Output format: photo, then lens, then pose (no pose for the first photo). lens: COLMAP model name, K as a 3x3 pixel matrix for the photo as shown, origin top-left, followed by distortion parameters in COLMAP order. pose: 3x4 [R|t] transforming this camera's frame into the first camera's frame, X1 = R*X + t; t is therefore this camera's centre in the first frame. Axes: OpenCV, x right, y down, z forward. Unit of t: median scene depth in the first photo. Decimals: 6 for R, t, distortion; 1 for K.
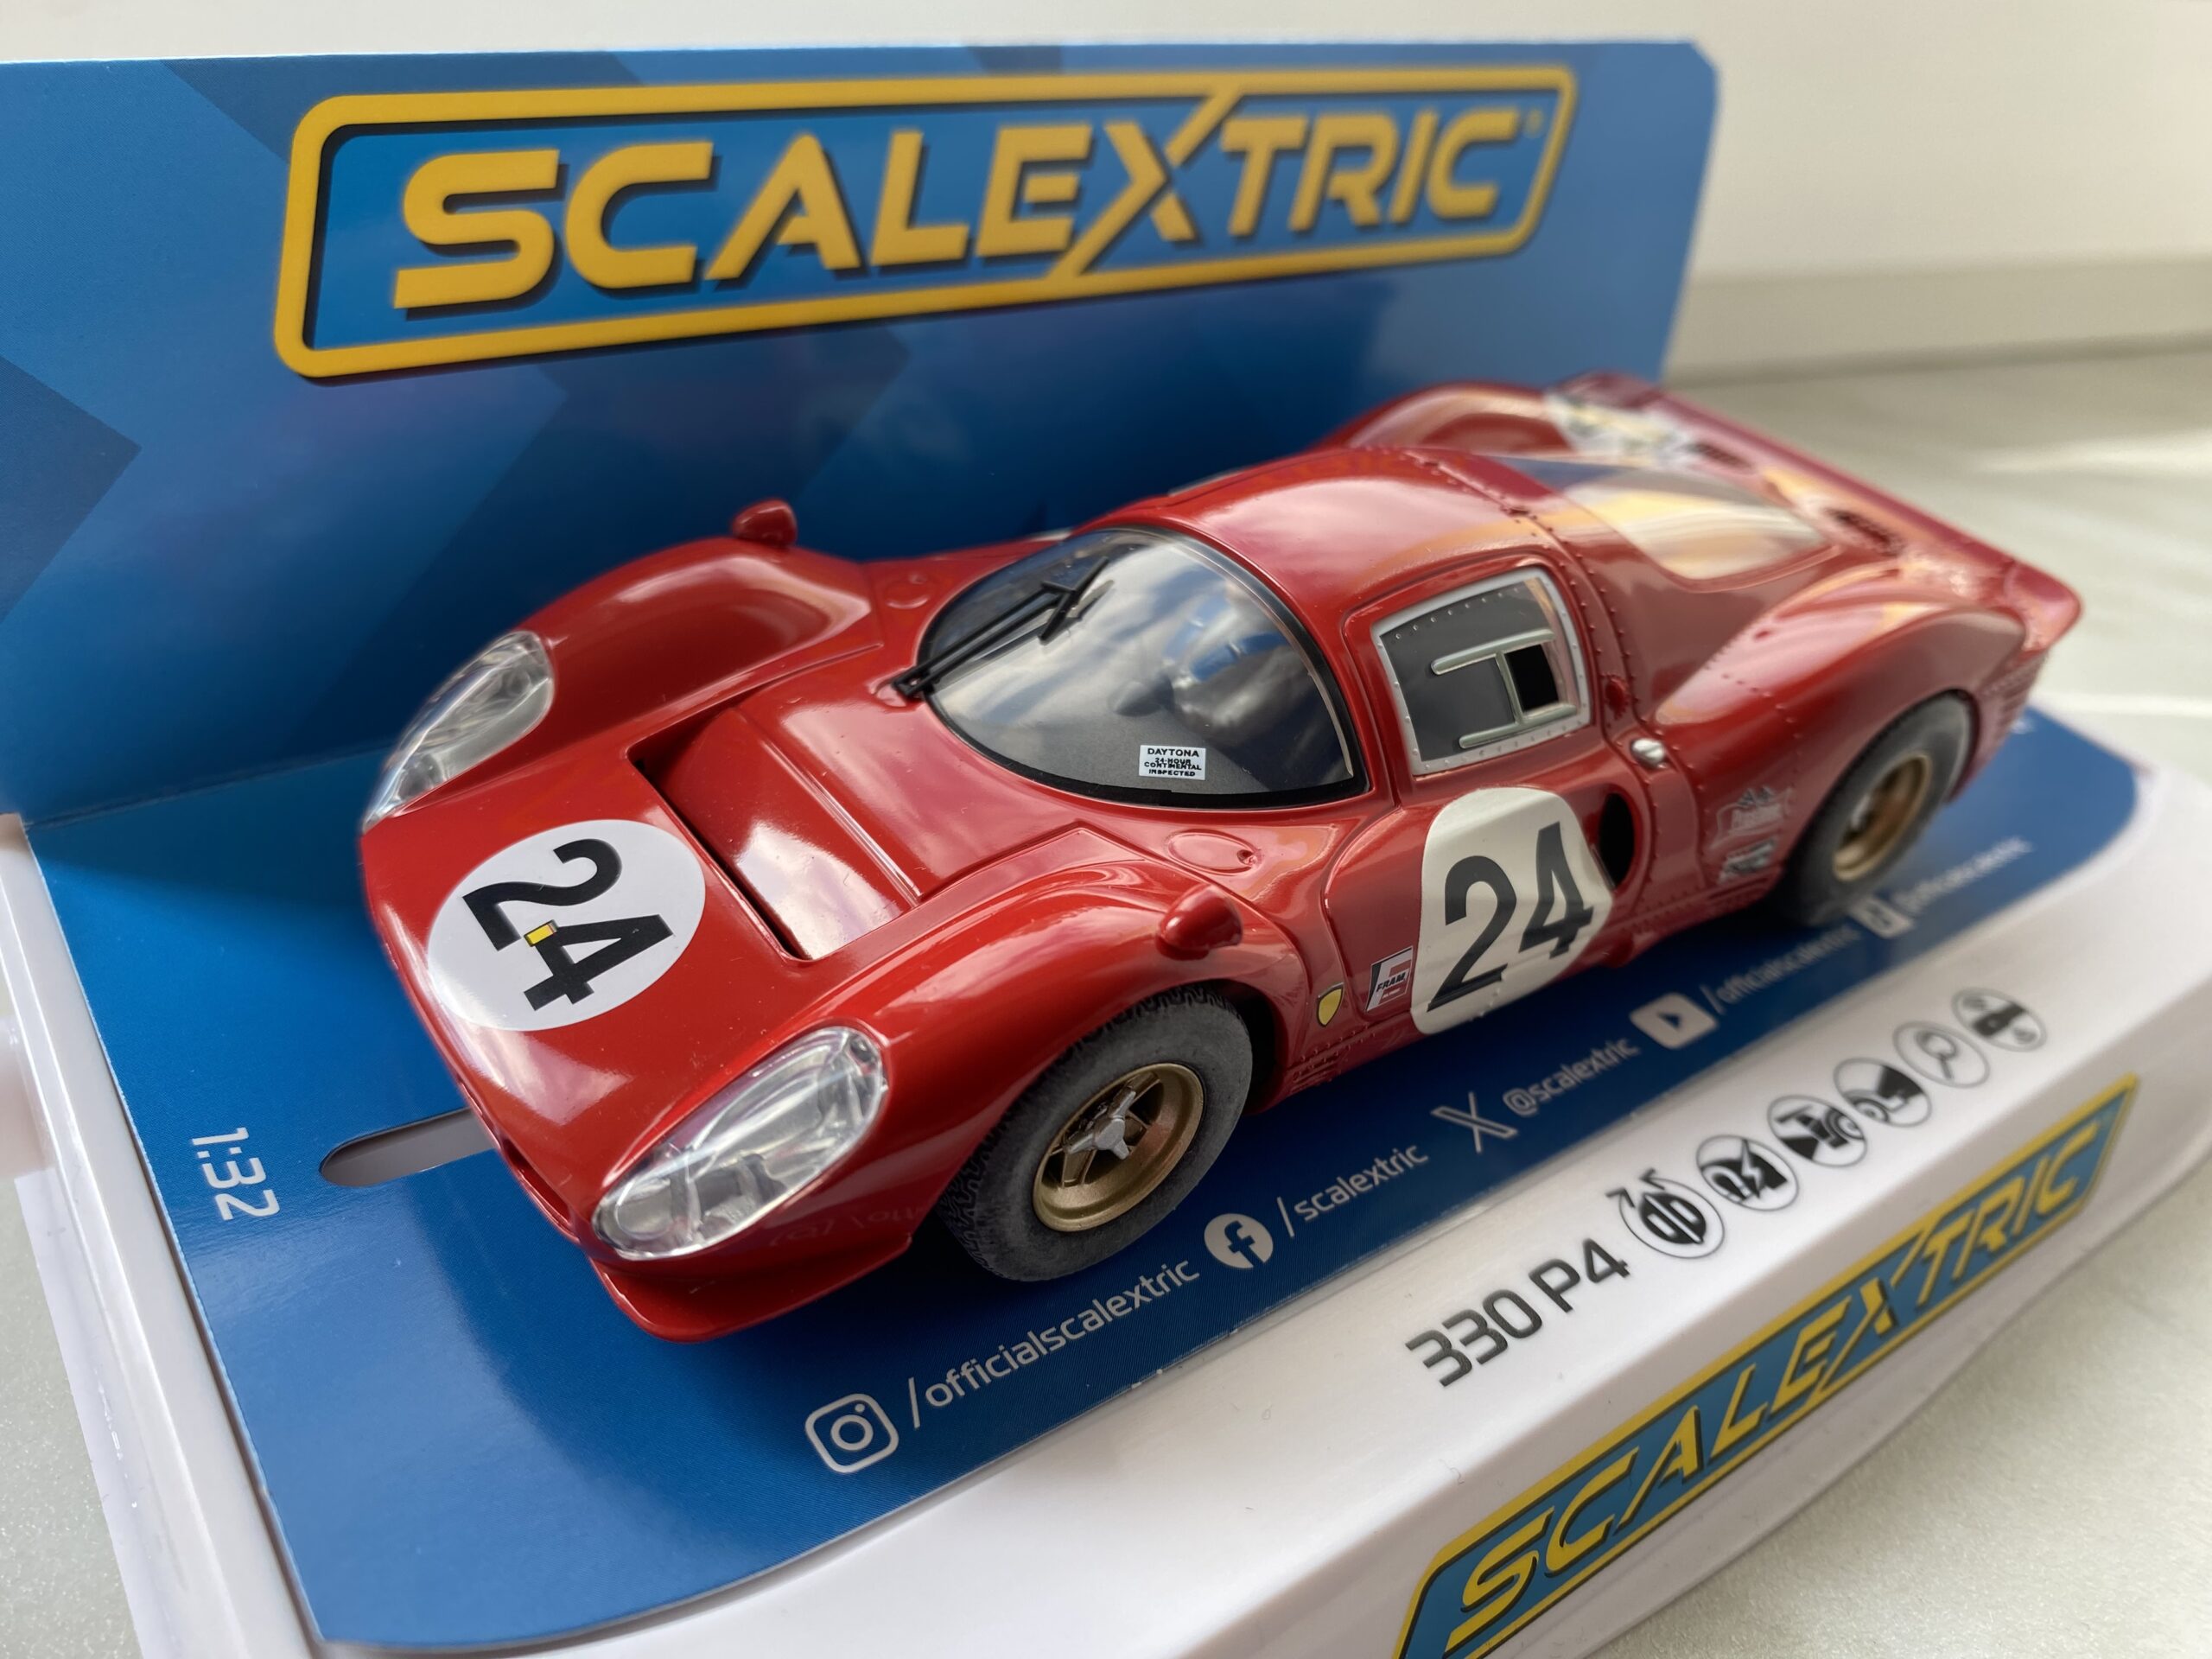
lens RADIAL K [[1763.1, 0, 1049.7], [0, 1763.1, 819.6], [0, 0, 1]] dist [-0.093325, 0.095064]
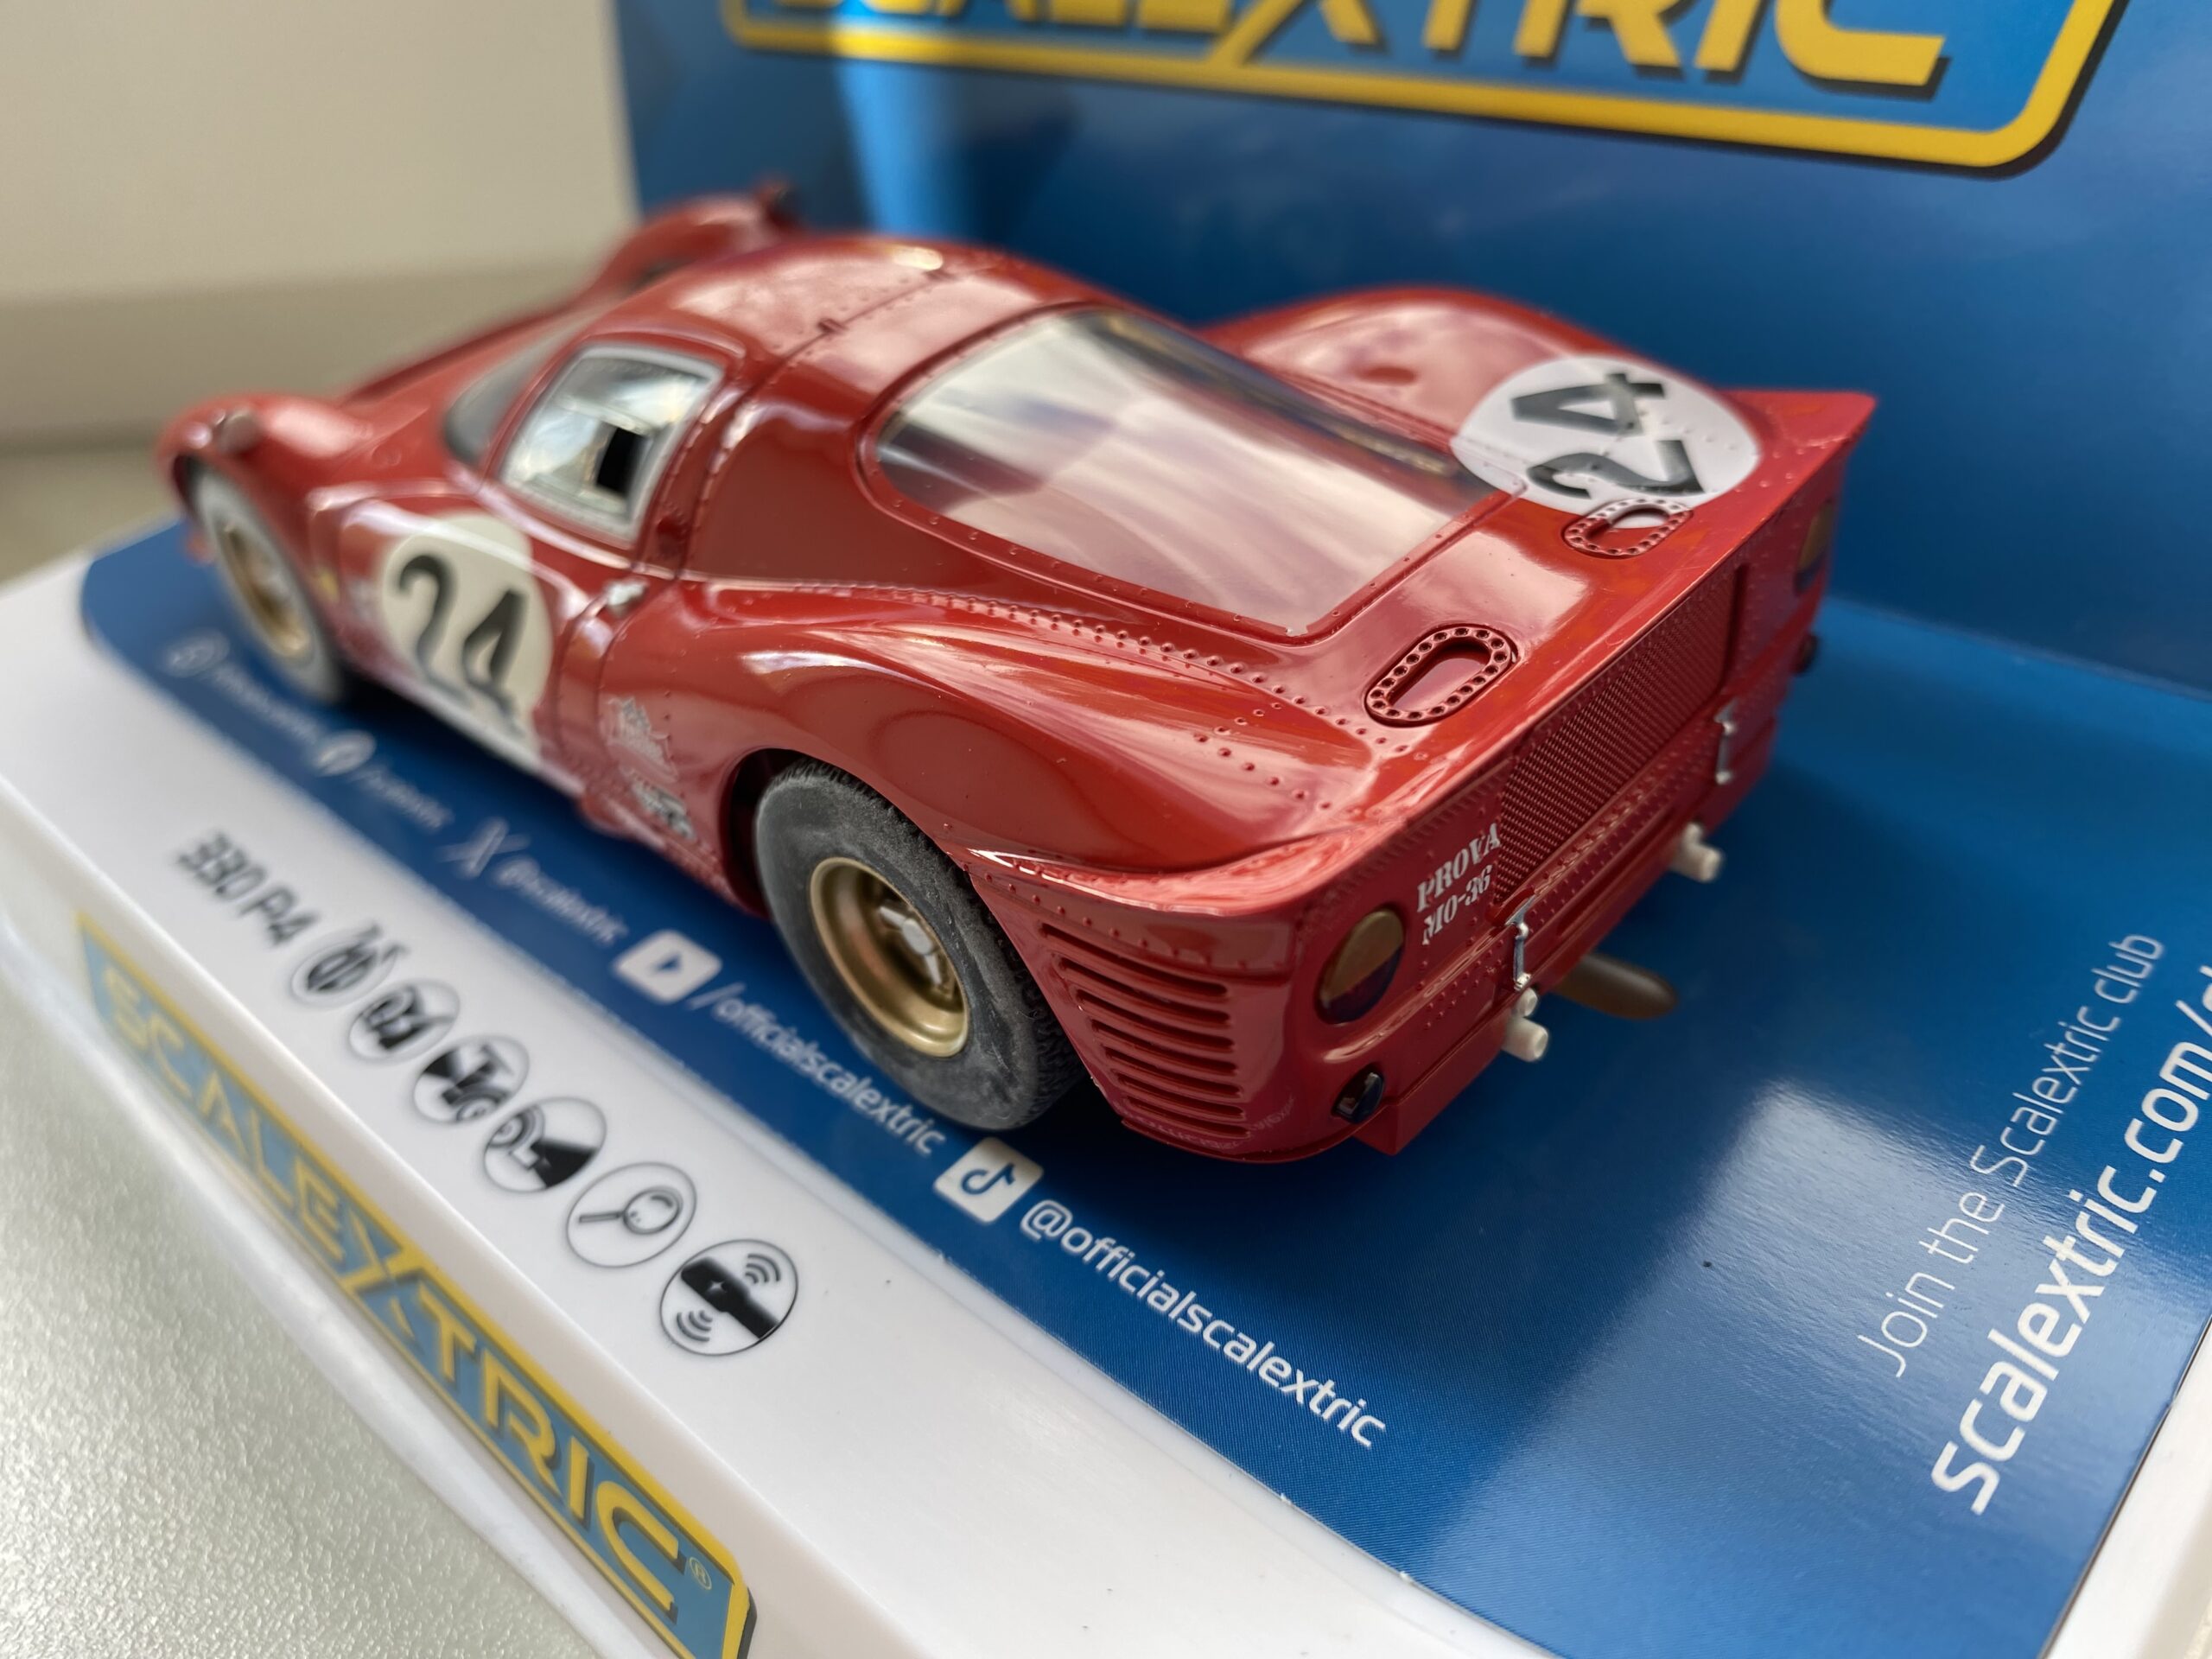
lens RADIAL K [[1763.1, 0, 1049.7], [0, 1763.1, 819.6], [0, 0, 1]] dist [-0.093325, 0.095064]
pose [[0.174141, 0.460077, -0.870634, 1.115376], [-0.432050, 0.830195, 0.352290, -0.320175], [0.884877, 0.314809, 0.343347, 0.894748]]
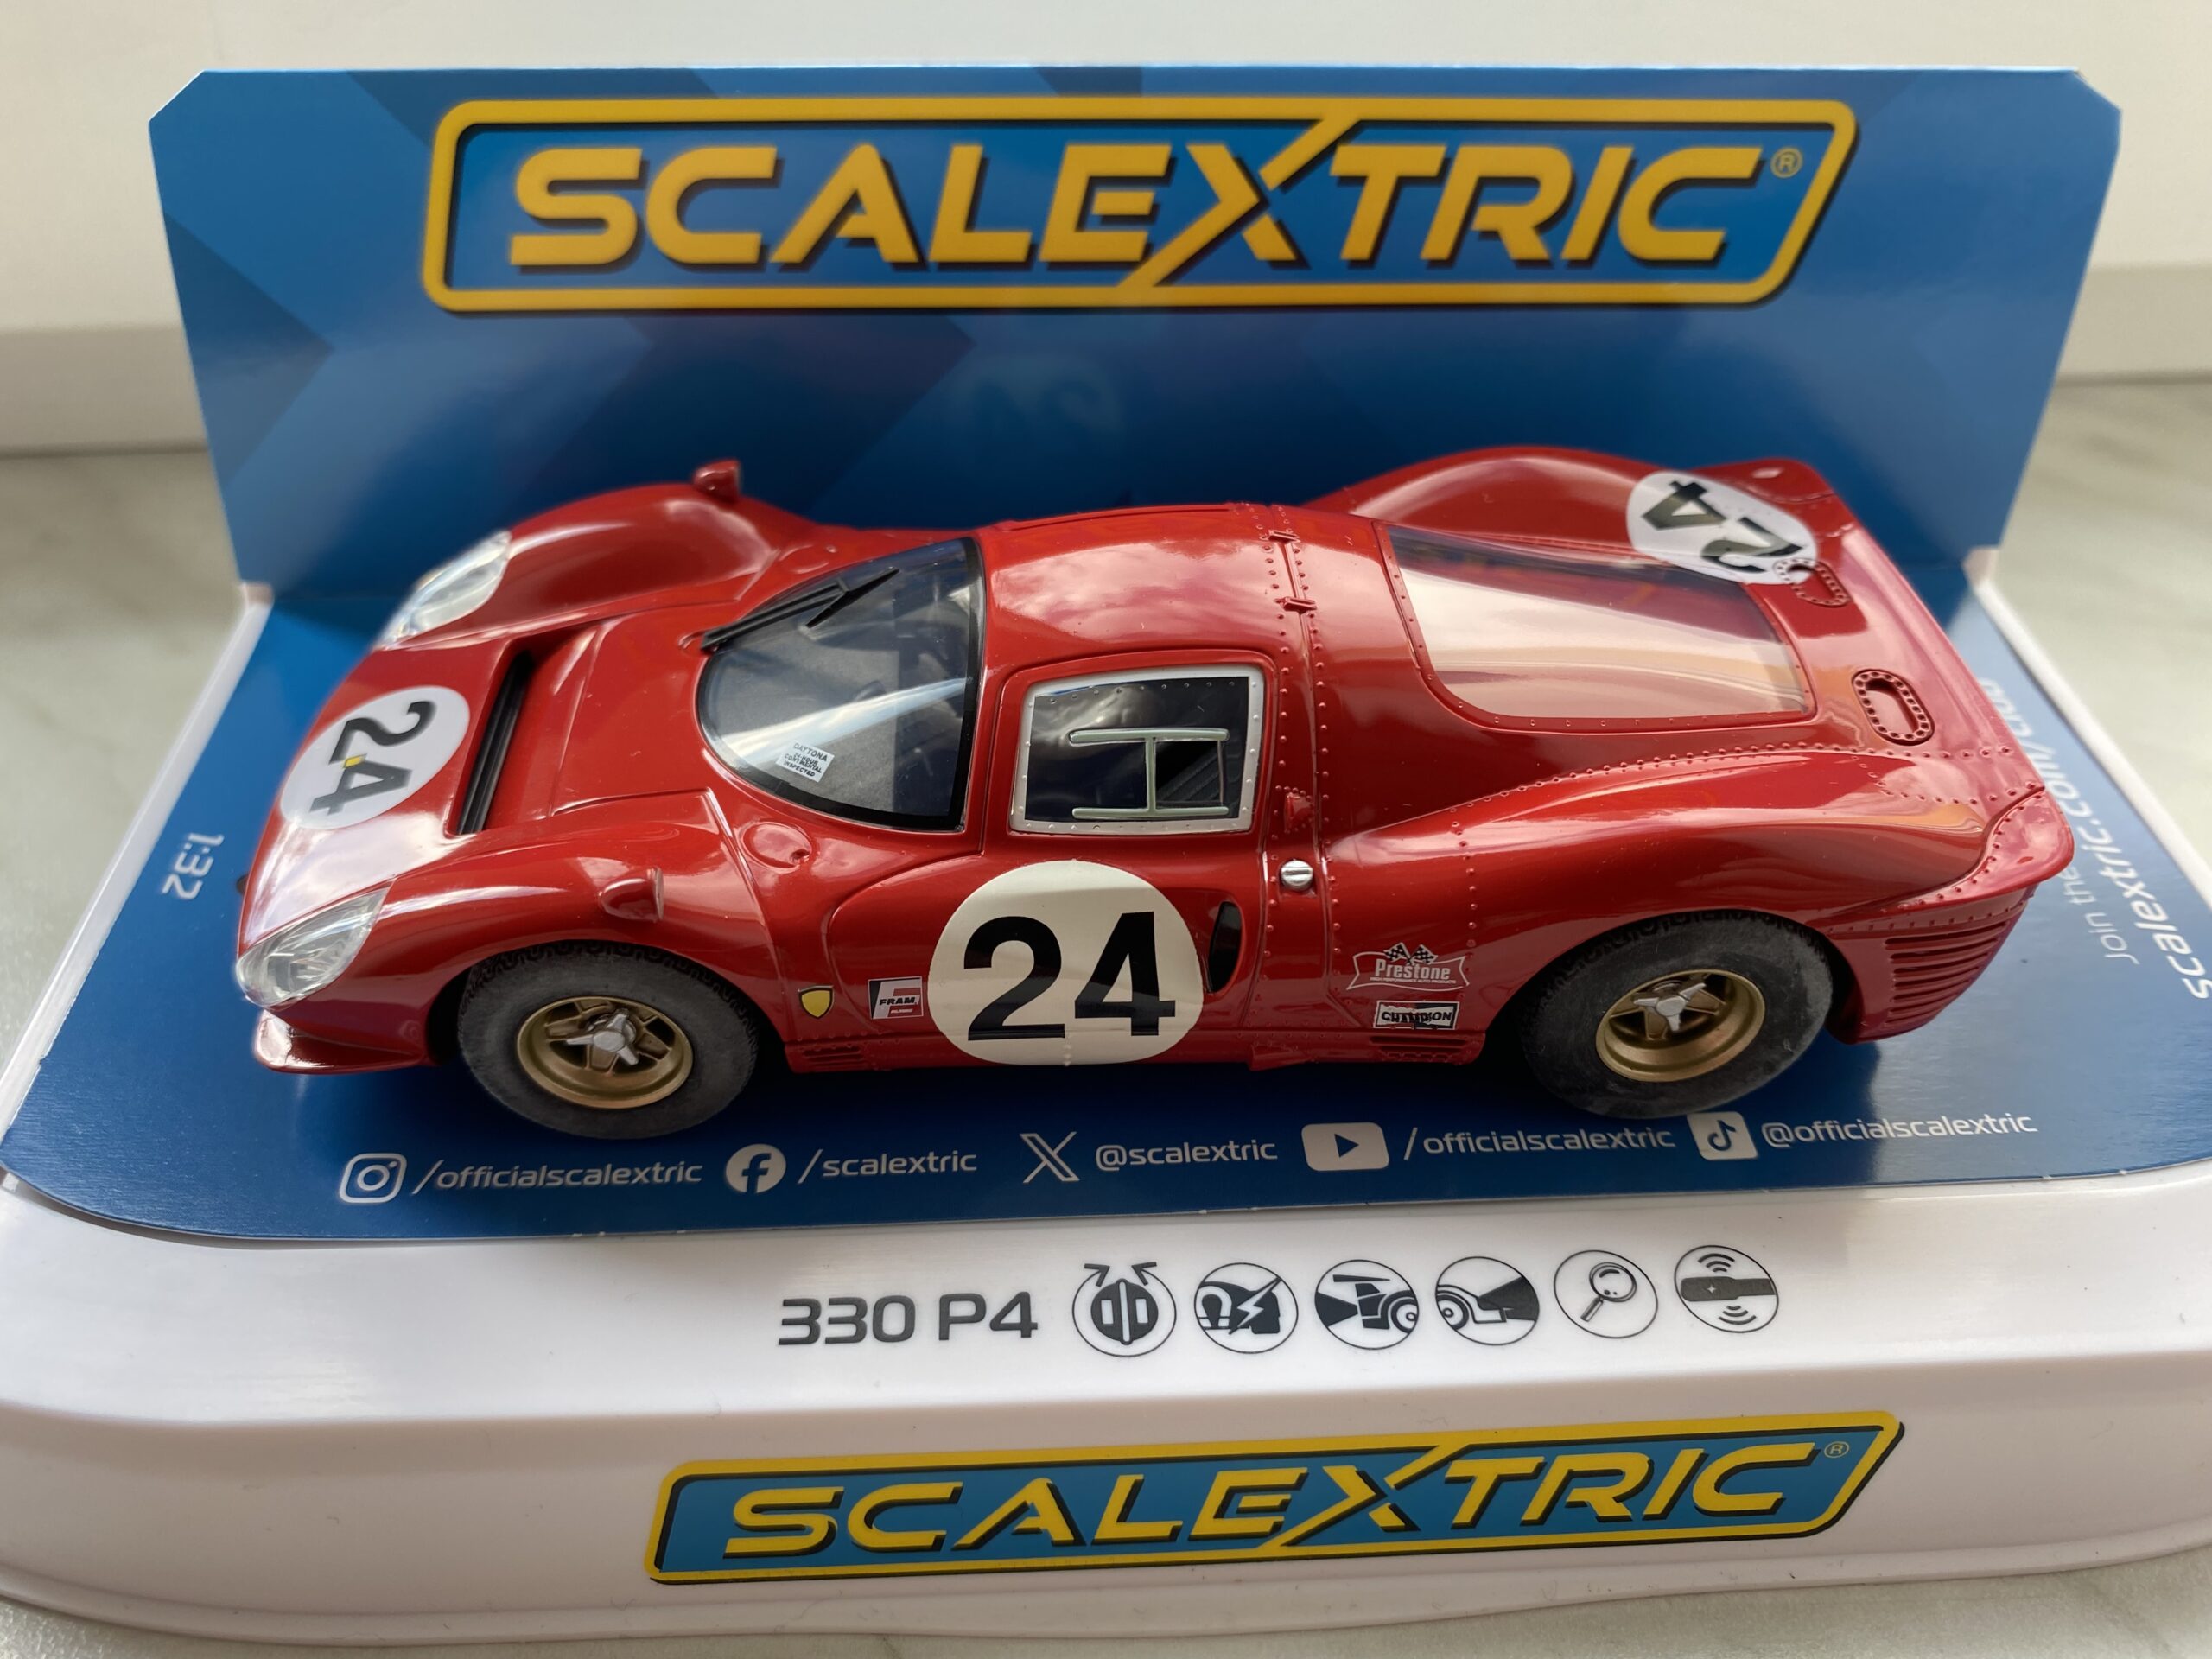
lens RADIAL K [[1763.1, 0, 1049.7], [0, 1763.1, 819.6], [0, 0, 1]] dist [-0.093325, 0.095064]
pose [[0.834051, 0.273619, -0.479052, 0.666102], [-0.231614, 0.961776, 0.146086, -0.173740], [0.500713, -0.010888, 0.865545, 0.075778]]
